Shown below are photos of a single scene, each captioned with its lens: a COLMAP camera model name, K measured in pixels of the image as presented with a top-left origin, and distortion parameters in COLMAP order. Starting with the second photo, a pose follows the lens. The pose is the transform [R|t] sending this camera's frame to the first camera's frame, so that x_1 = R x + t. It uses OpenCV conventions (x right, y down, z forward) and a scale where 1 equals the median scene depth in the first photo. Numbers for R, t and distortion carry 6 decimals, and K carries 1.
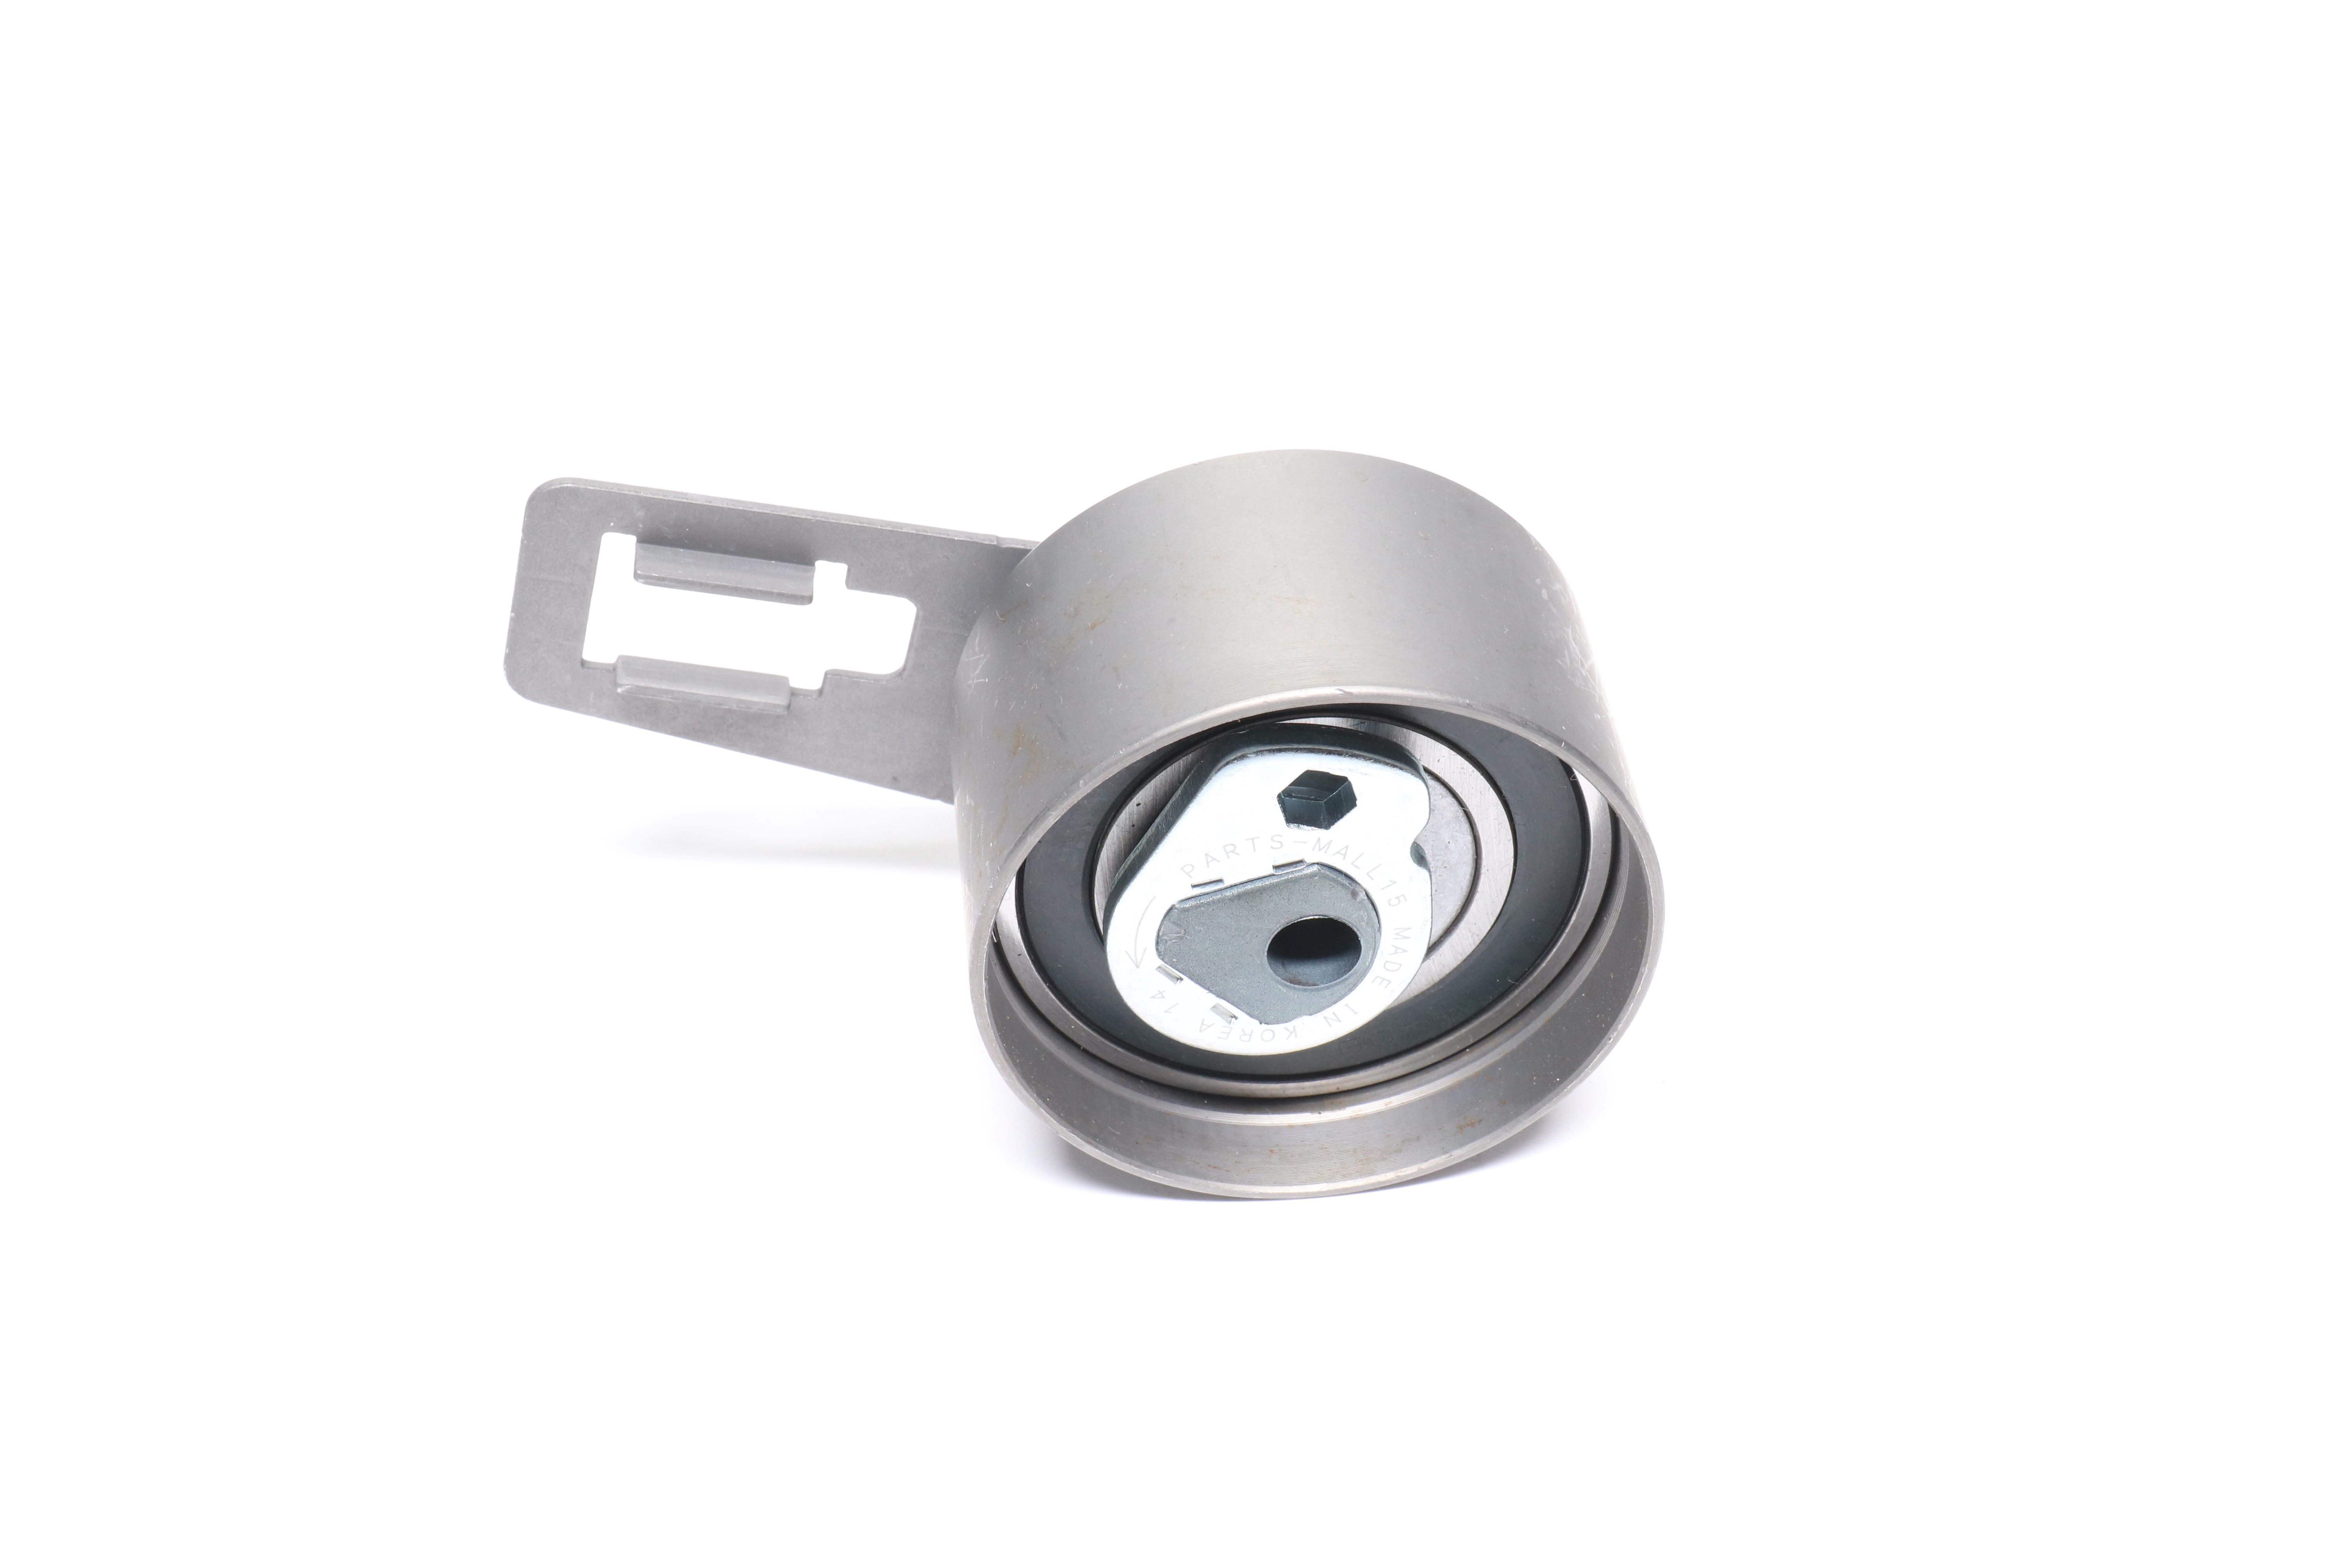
lens RADIAL K [[3832.7, 0, 1178.2], [0, 3832.7, 789.2], [0, 0, 1]] dist [0.053008, 0.000000]
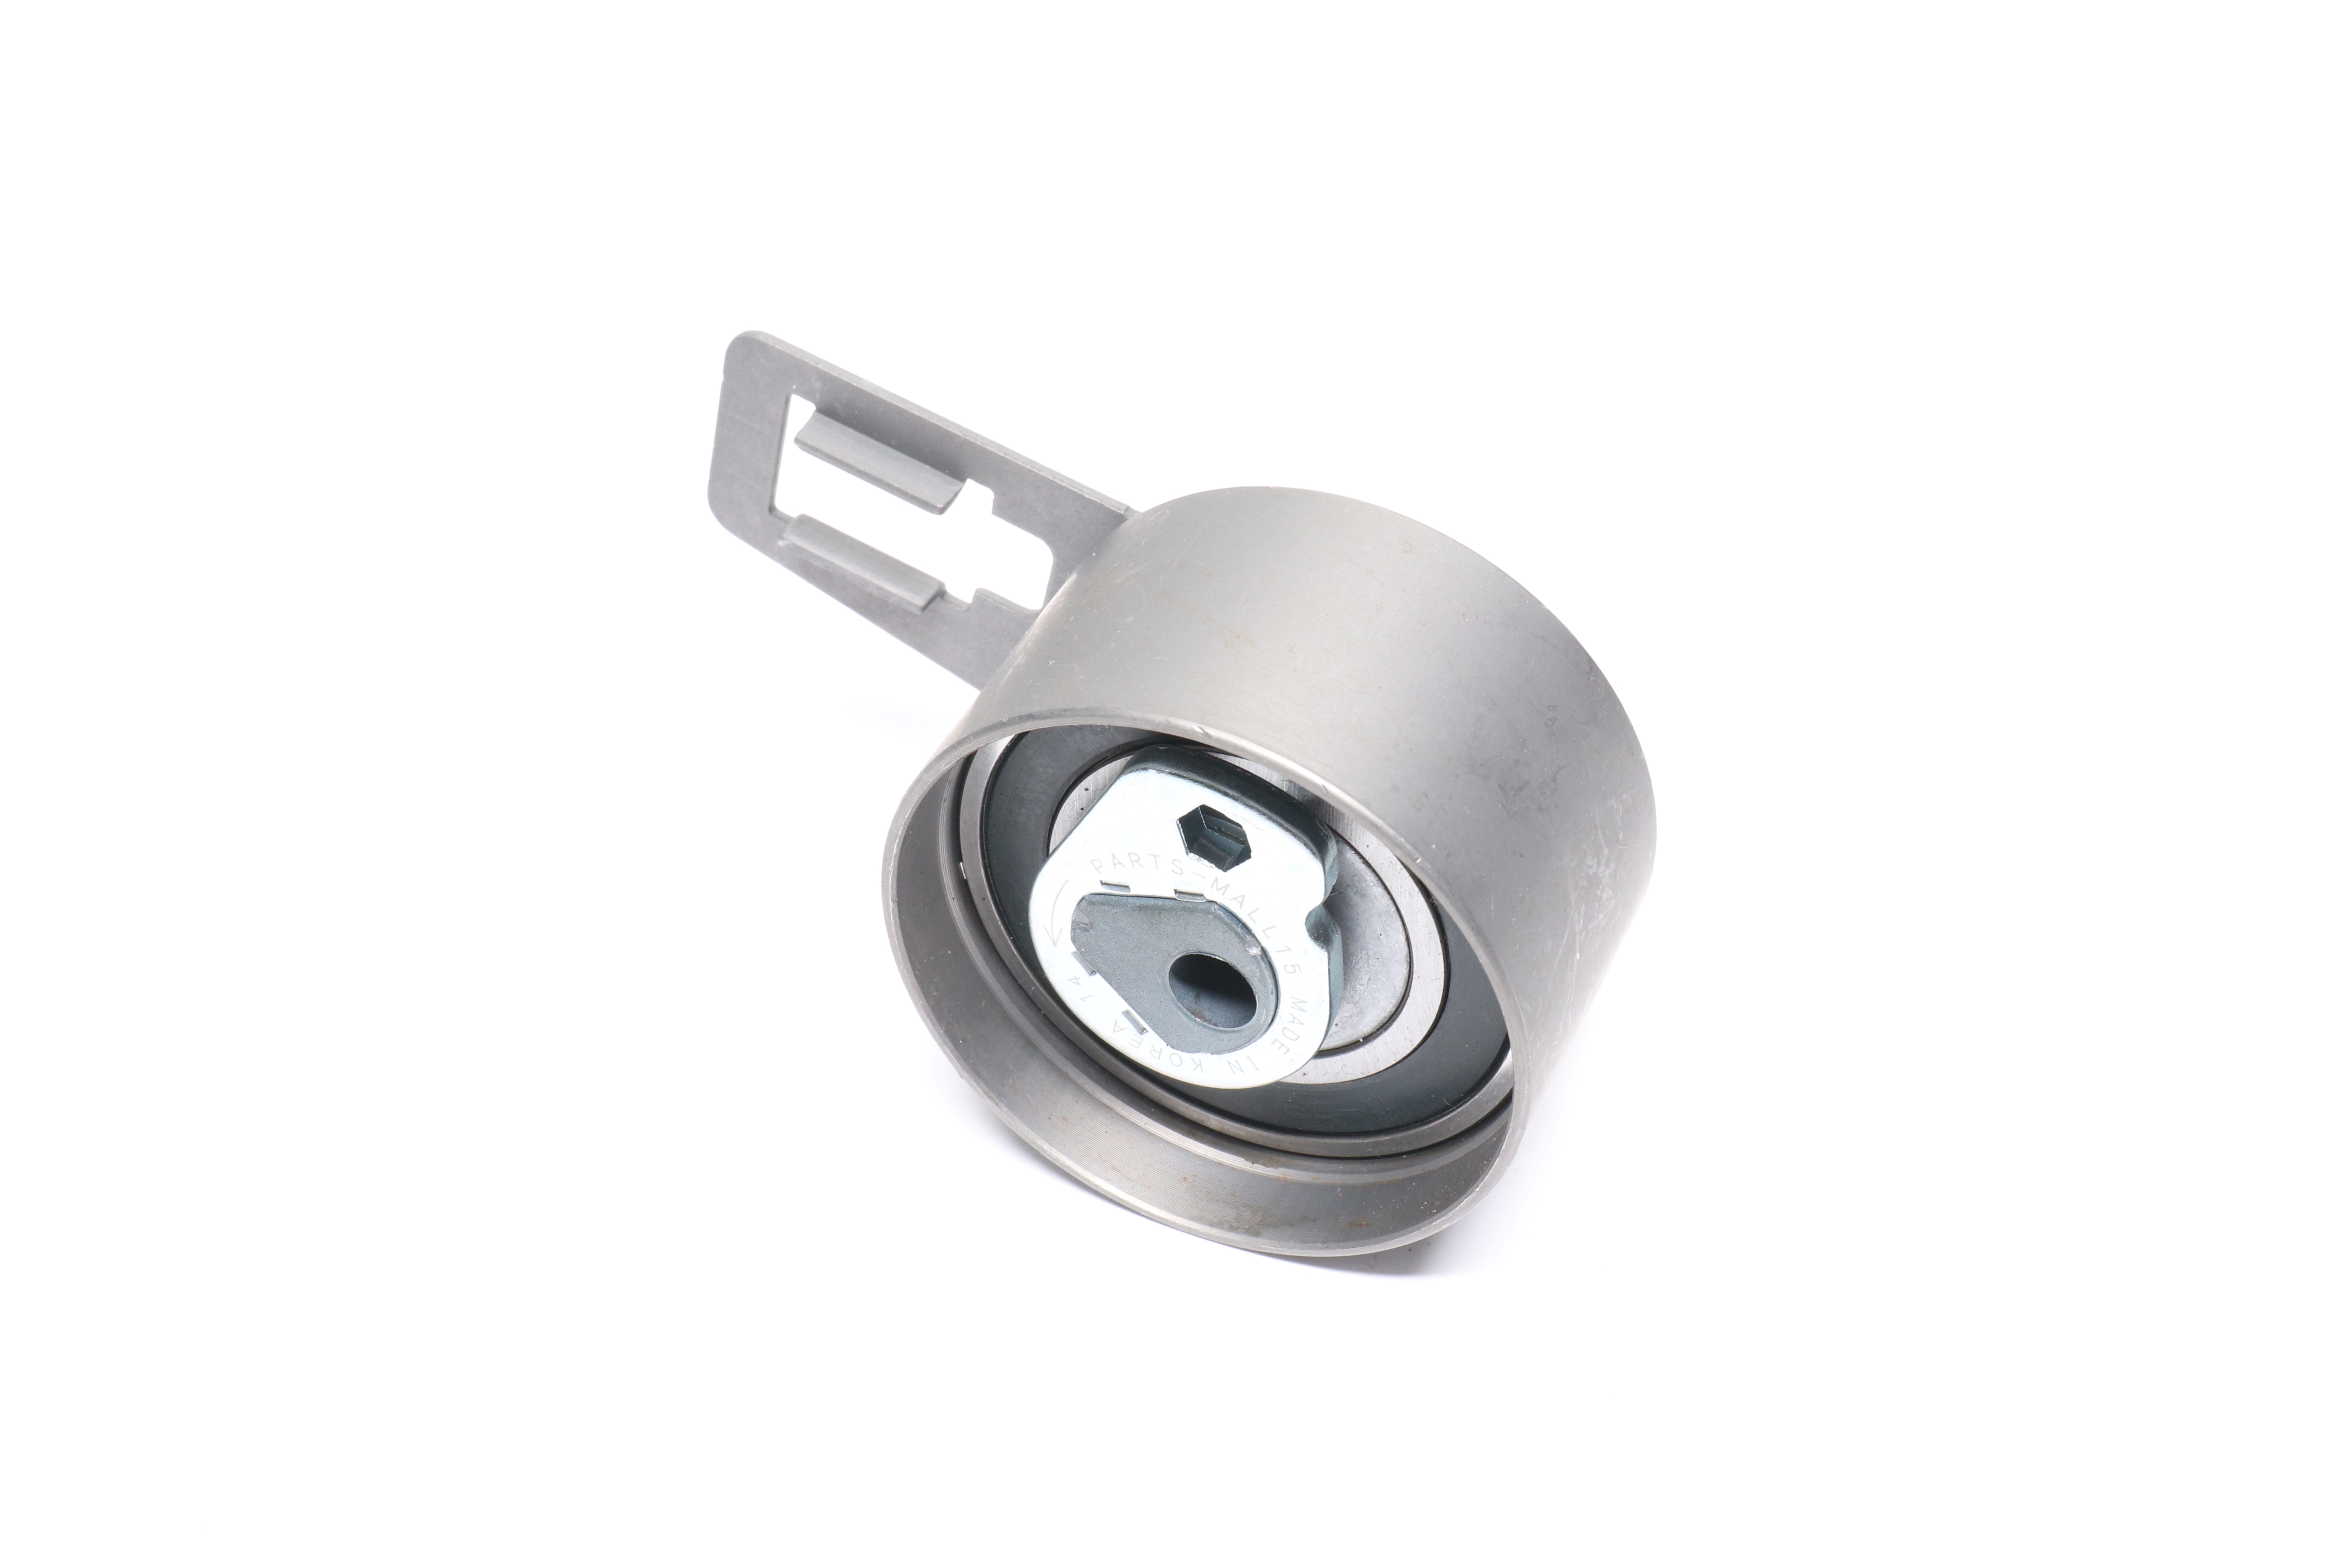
lens RADIAL K [[3832.7, 0, 1176.2], [0, 3832.7, 780.4], [0, 0, 1]] dist [0.053008, 0.000000]
pose [[0.852016, 0.316587, -0.416944, 0.414513], [-0.317478, 0.945727, 0.069334, -0.073008], [0.416265, 0.073297, 0.906284, 0.095646]]
